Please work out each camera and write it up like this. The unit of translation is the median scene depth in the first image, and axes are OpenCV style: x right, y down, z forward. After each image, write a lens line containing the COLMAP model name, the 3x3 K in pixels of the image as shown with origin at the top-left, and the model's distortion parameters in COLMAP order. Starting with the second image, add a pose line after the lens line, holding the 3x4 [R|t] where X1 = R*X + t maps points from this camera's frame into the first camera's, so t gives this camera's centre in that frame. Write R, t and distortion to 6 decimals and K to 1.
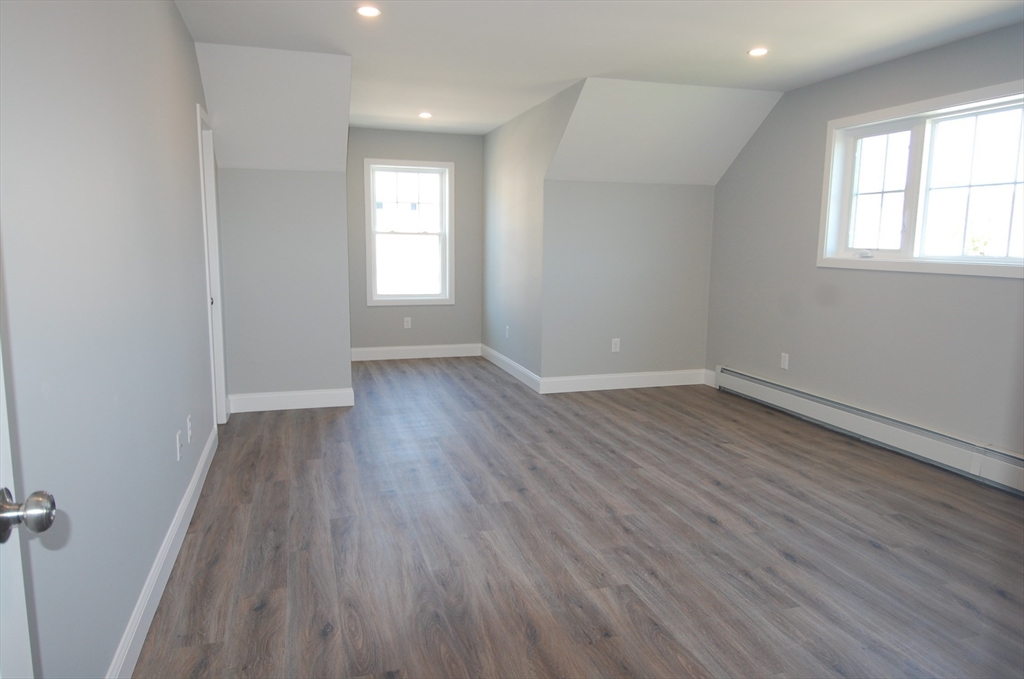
lens RADIAL K [[692.3, 0, 510.7], [0, 692.3, 343.8], [0, 0, 1]] dist [0.025604, -0.010895]
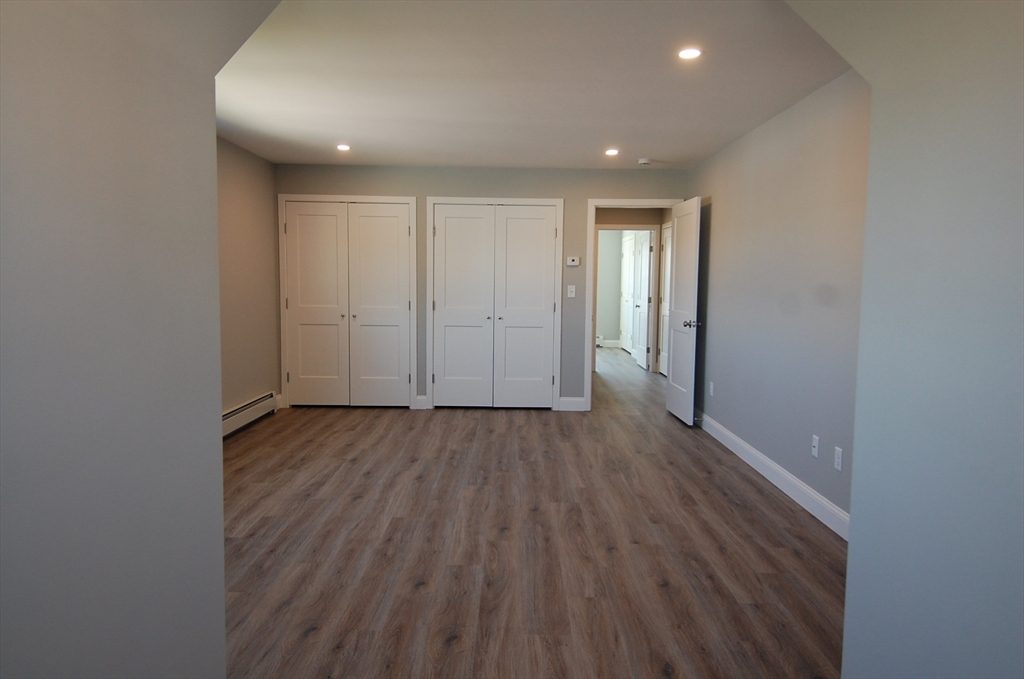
lens RADIAL K [[692.3, 0, 510.3], [0, 692.3, 337.7], [0, 0, 1]] dist [0.025604, -0.010895]
pose [[-0.956248, -0.045885, 0.288935, -0.260443], [0.021811, 0.973693, 0.226817, -0.313832], [-0.291741, 0.223195, -0.930092, 2.038438]]
